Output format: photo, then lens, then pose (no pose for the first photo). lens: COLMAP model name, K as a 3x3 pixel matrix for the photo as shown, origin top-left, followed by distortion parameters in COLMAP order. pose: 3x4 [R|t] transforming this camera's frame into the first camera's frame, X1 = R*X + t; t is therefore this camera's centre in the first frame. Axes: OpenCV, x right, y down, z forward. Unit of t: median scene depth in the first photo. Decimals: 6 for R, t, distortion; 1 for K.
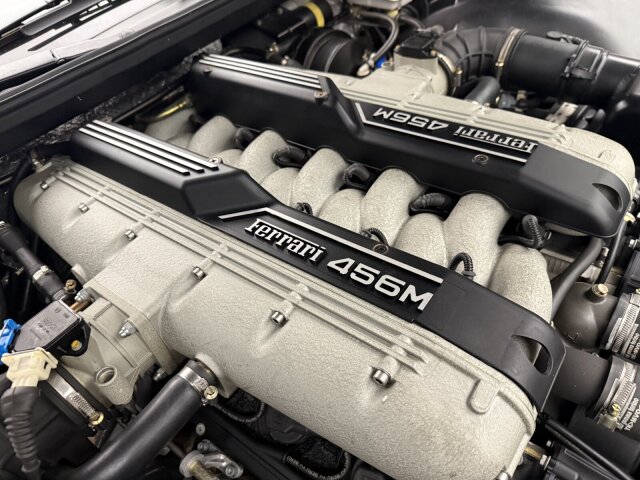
lens RADIAL K [[460.2, 0, 320.0], [0, 460.2, 240.0], [0, 0, 1]] dist [0.054740, -0.081332]
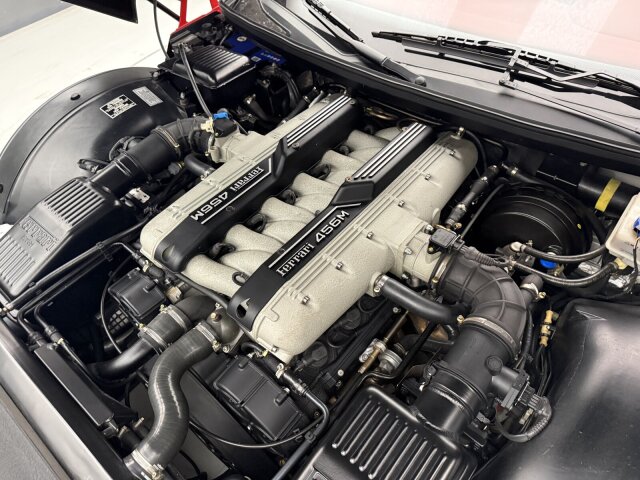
lens RADIAL K [[460.2, 0, 320.0], [0, 460.2, 240.0], [0, 0, 1]] dist [0.054740, -0.081332]
pose [[0.060658, -0.649463, 0.757970, -1.339349], [0.731260, 0.545778, 0.409127, -0.687539], [-0.679396, 0.529457, 0.508032, -0.083395]]
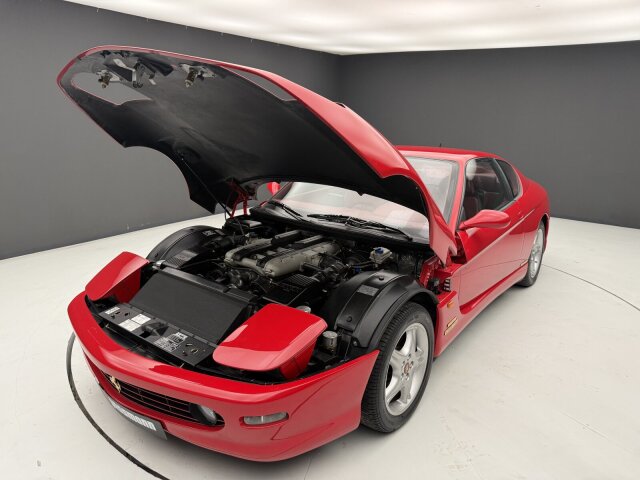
lens RADIAL K [[460.2, 0, 320.0], [0, 460.2, 240.0], [0, 0, 1]] dist [0.054740, -0.081332]
pose [[0.000542, -0.116127, 0.993234, -5.398605], [0.666178, 0.740789, 0.086249, -0.316486], [-0.745792, 0.661624, 0.077763, -0.053707]]
